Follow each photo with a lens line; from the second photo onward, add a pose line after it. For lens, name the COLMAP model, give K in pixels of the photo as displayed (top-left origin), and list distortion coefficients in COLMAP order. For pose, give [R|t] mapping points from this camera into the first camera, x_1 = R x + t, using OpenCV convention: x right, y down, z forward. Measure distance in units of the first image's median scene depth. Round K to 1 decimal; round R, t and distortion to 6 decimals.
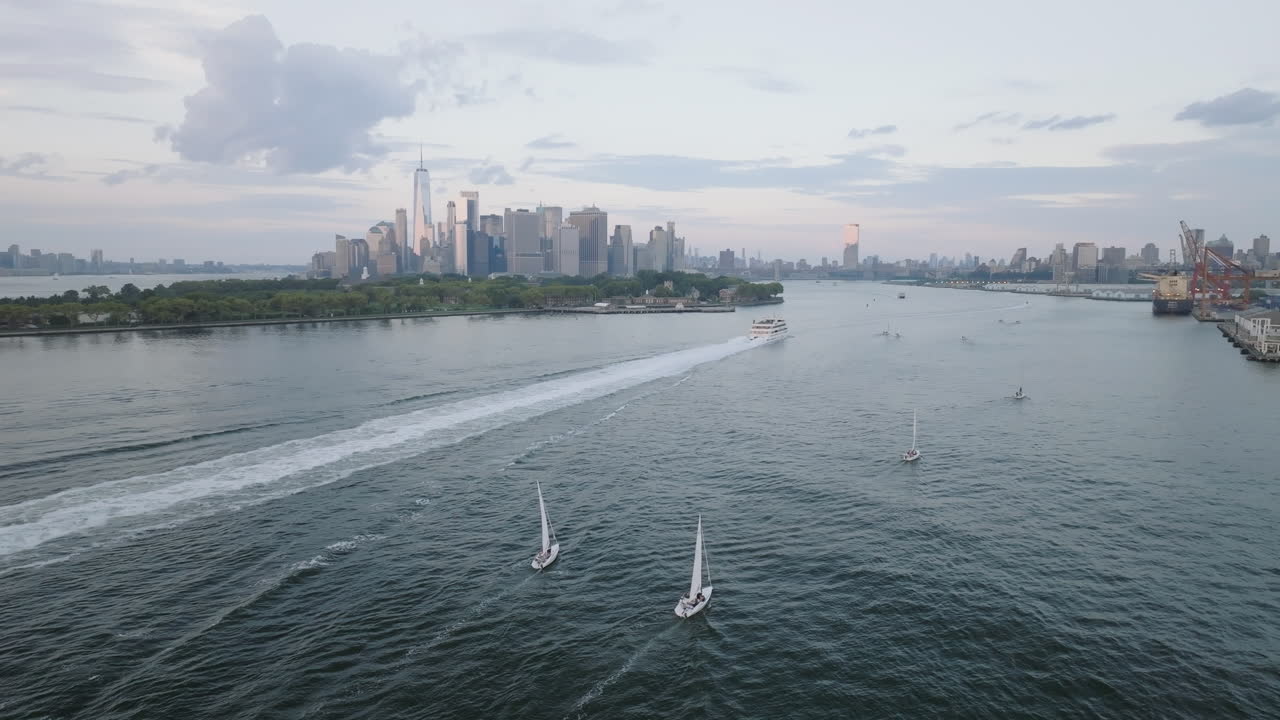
lens RADIAL K [[1709.1, 0, 640.0], [0, 1709.1, 360.0], [0, 0, 1]] dist [0.057302, -0.006395]
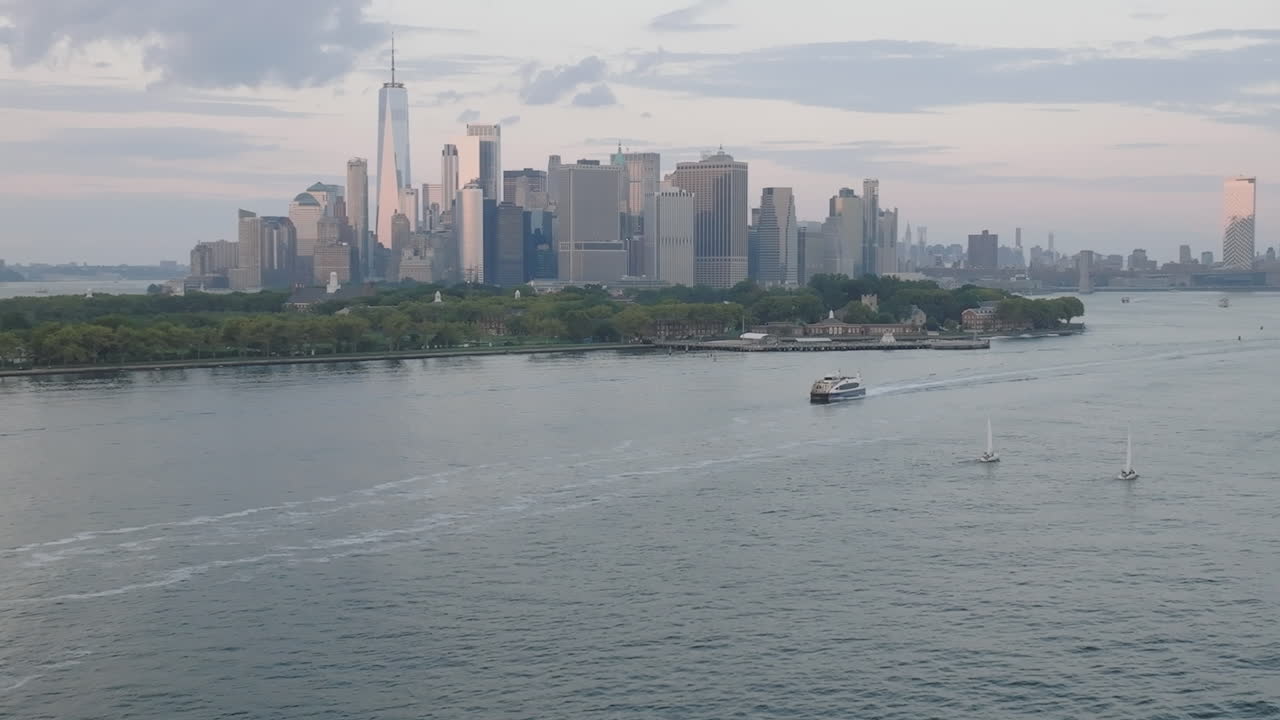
lens RADIAL K [[1709.1, 0, 640.0], [0, 1709.1, 360.0], [0, 0, 1]] dist [0.057302, -0.006395]
pose [[0.991927, 0.002030, -0.126790, 0.014541], [-0.003163, 0.999957, -0.008738, -0.021723], [0.126767, 0.009068, 0.991891, 0.480313]]
